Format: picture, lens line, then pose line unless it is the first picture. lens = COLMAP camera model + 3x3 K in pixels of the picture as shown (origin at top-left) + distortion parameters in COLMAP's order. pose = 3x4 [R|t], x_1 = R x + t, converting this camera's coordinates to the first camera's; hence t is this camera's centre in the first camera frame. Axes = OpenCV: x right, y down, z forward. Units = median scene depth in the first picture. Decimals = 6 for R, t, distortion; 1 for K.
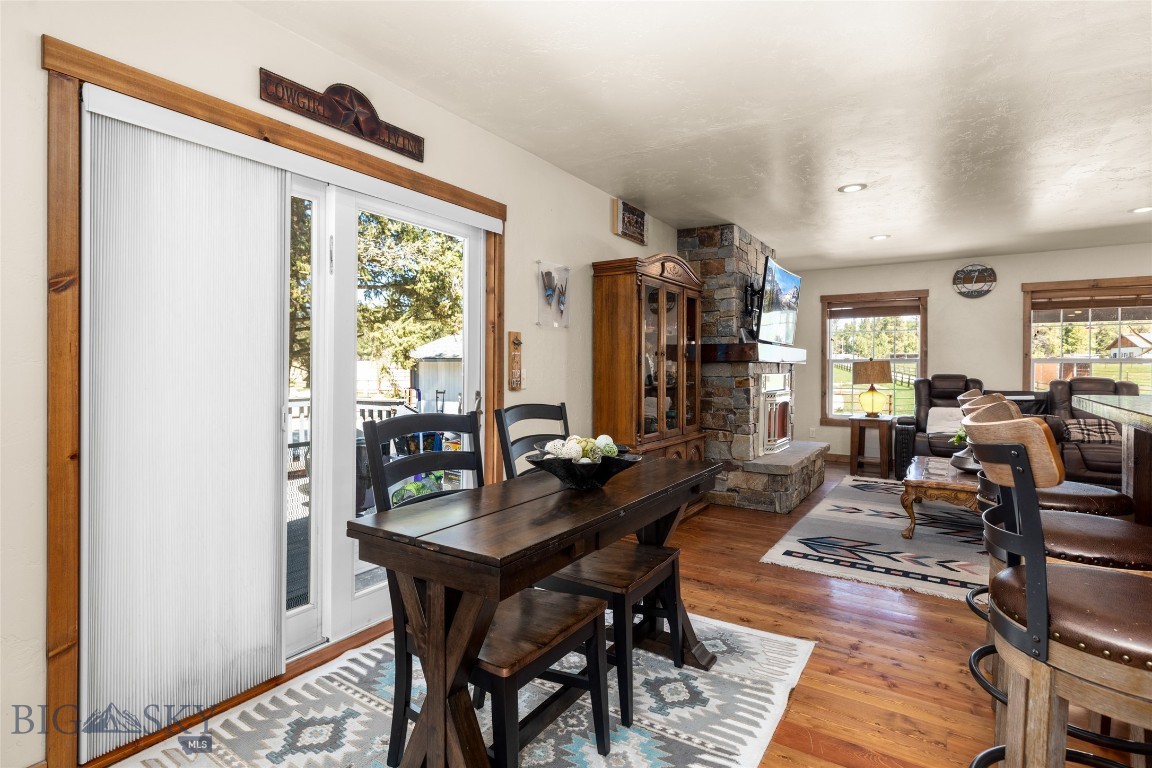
lens RADIAL K [[569.1, 0, 573.6], [0, 569.1, 369.2], [0, 0, 1]] dist [-0.002184, 0.000391]
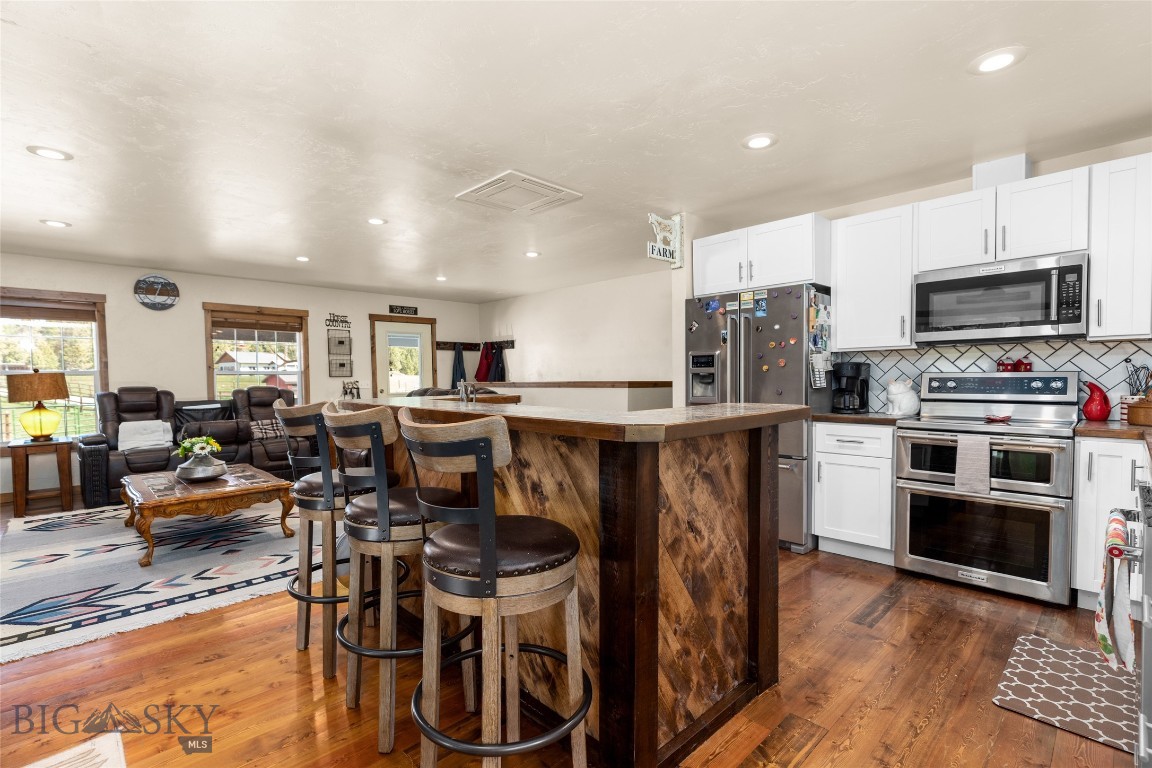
lens RADIAL K [[526.4, 0, 568.3], [0, 526.4, 396.5], [0, 0, 1]] dist [0.006827, -0.000008]
pose [[0.222731, -0.042850, 0.973938, -0.066514], [0.014151, 0.999070, 0.040720, -0.001062], [-0.974777, 0.004712, 0.223130, 0.112899]]
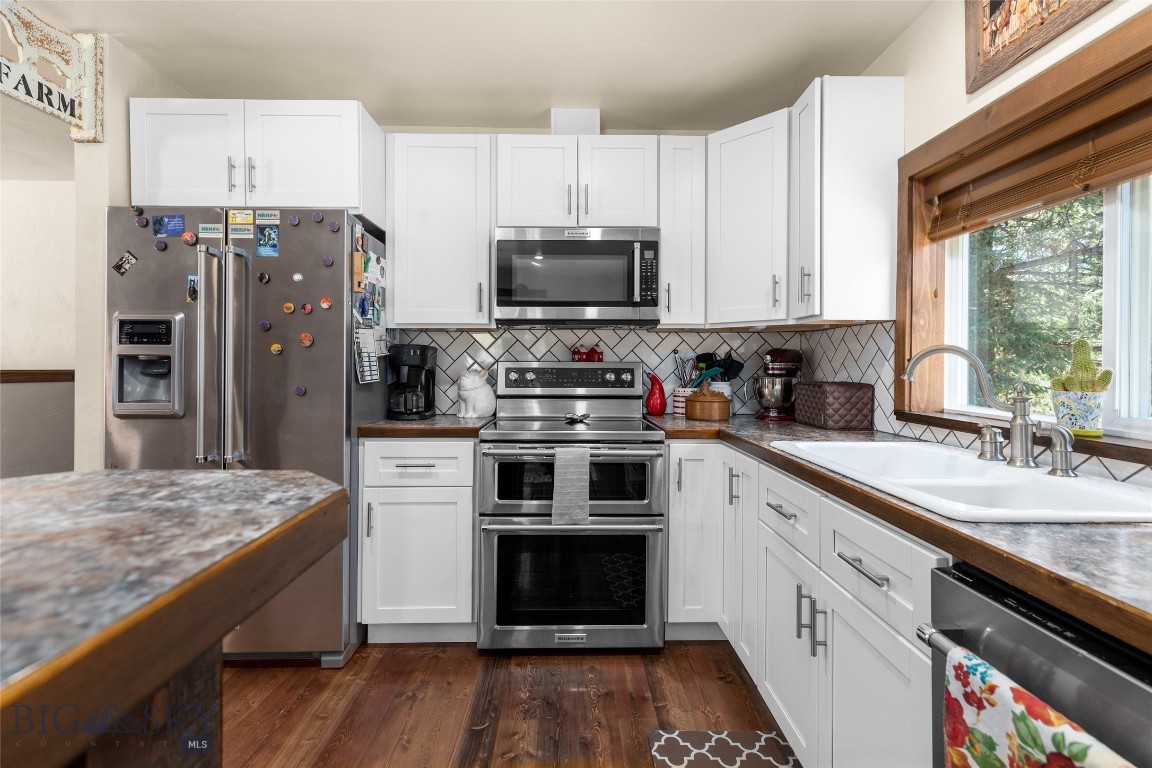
lens RADIAL K [[520.9, 0, 573.0], [0, 520.9, 360.7], [0, 0, 1]] dist [0.008693, 0.000170]
pose [[-0.564291, -0.003312, 0.825569, 0.245161], [-0.004333, 0.999990, 0.001051, 0.001275], [-0.825564, -0.002984, -0.564300, 0.047431]]
